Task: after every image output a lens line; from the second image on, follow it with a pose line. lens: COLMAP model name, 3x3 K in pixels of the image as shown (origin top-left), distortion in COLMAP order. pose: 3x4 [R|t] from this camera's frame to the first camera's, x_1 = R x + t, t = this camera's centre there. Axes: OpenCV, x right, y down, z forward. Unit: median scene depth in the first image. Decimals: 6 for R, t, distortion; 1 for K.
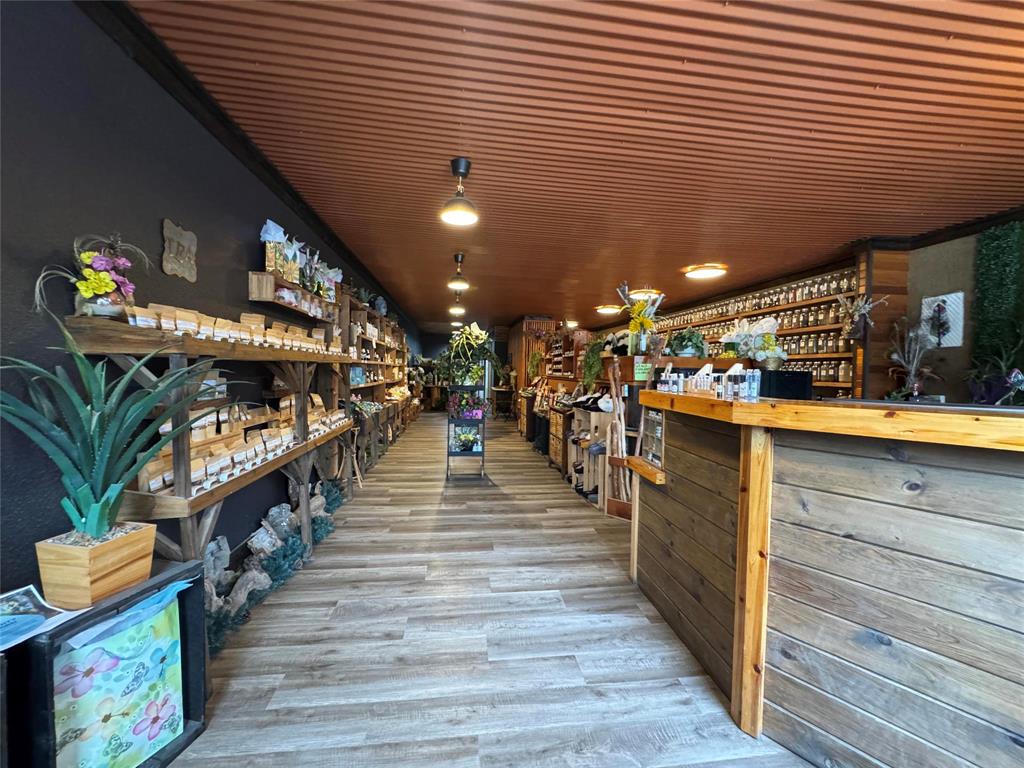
lens RADIAL K [[409.7, 0, 511.0], [0, 409.7, 383.6], [0, 0, 1]] dist [-0.005239, 0.001461]
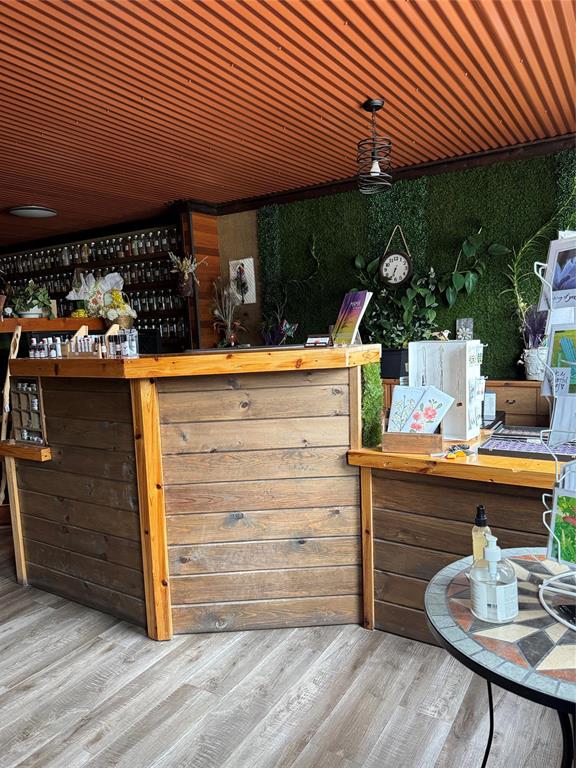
lens RADIAL K [[542.5, 0, 287.4], [0, 542.5, 385.1], [0, 0, 1]] dist [0.029282, -0.038169]
pose [[0.626277, -0.125163, 0.769487, -0.209846], [0.077779, 0.992135, 0.098075, 0.002490], [-0.775711, -0.001572, 0.631087, -0.178528]]
